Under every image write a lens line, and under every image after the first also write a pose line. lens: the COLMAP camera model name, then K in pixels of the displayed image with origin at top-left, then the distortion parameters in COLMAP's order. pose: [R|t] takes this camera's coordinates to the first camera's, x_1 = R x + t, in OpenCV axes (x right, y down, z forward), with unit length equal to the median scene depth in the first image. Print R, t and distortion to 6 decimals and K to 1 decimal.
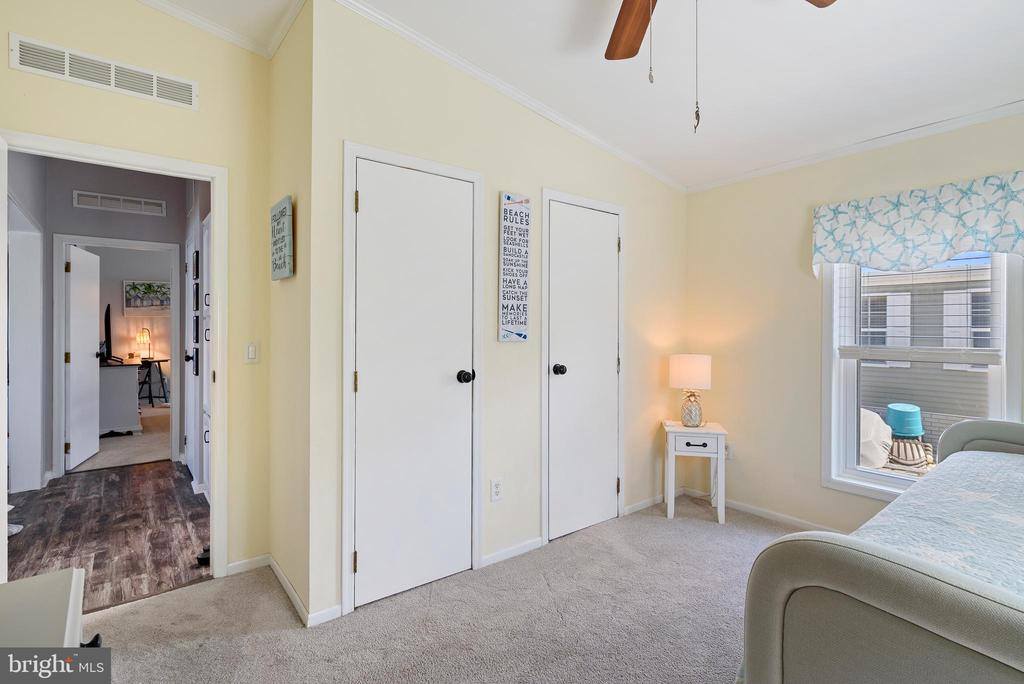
lens RADIAL K [[493.4, 0, 513.5], [0, 493.4, 335.0], [0, 0, 1]] dist [-0.000199, 0.000023]
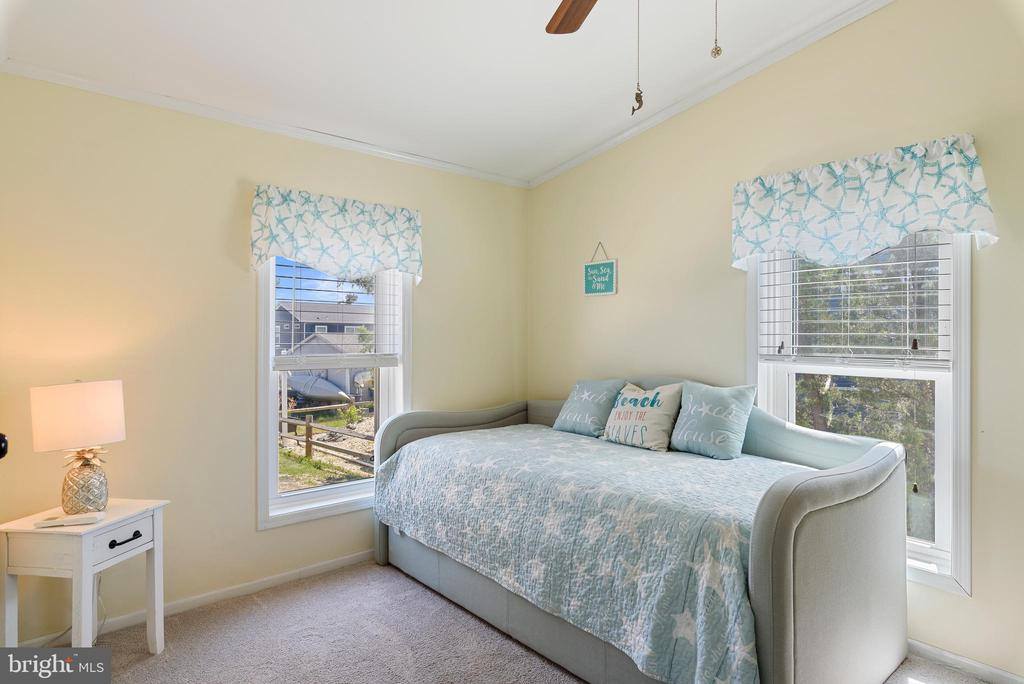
lens RADIAL K [[564.4, 0, 514.2], [0, 564.4, 339.3], [0, 0, 1]] dist [0.005059, 0.000567]
pose [[-0.047919, -0.000032, 0.998851, -0.361160], [0.011221, 0.999937, 0.000570, -0.002761], [-0.998788, 0.011235, -0.047915, 0.707425]]
